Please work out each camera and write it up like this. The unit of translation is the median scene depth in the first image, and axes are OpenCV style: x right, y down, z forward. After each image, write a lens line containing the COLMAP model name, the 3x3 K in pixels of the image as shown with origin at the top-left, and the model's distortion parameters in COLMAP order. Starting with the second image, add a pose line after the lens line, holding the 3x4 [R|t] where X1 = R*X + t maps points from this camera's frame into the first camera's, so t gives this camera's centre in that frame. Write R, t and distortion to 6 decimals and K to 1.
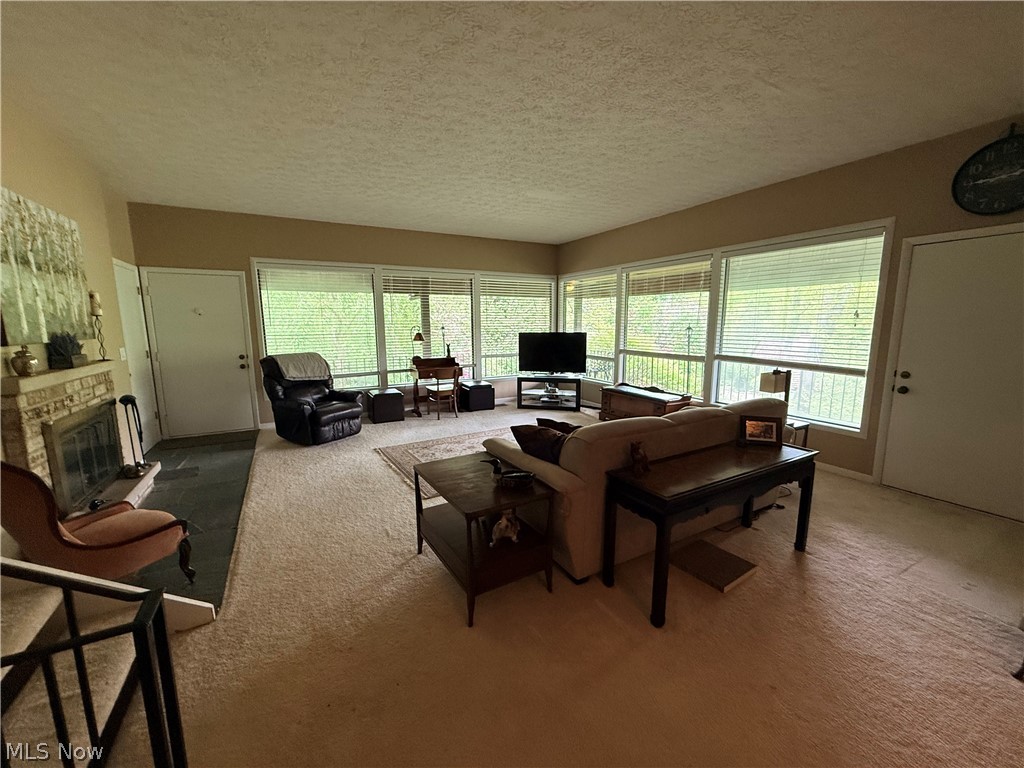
lens RADIAL K [[409.5, 0, 512.3], [0, 409.5, 386.2], [0, 0, 1]] dist [-0.000239, 0.000132]
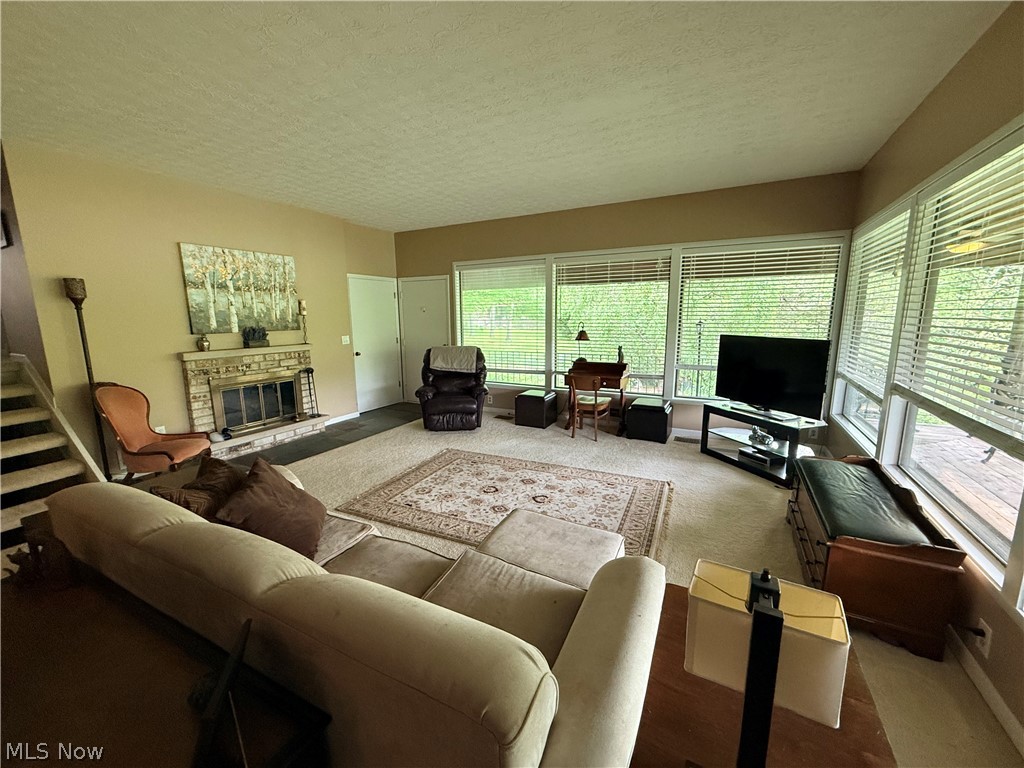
lens RADIAL K [[409.5, 0, 512.3], [0, 409.5, 386.2], [0, 0, 1]] dist [-0.000239, 0.000132]
pose [[0.546098, 0.146426, -0.824825, 0.450655], [-0.123977, 0.987890, 0.093292, -0.088350], [0.828497, 0.051313, 0.557638, 0.475045]]
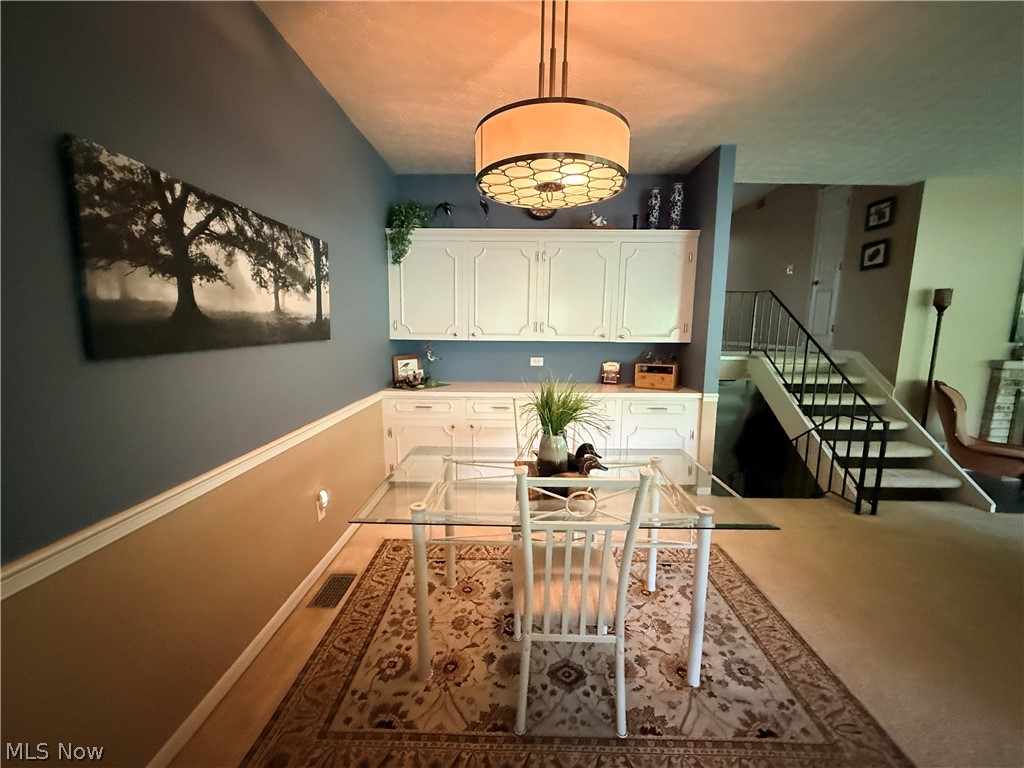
lens RADIAL K [[409.5, 0, 512.3], [0, 409.5, 386.2], [0, 0, 1]] dist [-0.000239, 0.000132]
pose [[-0.494403, 0.128956, -0.859614, 0.553723], [-0.137636, 0.964844, 0.223903, -0.005275], [0.858267, 0.229012, -0.459273, 0.000407]]
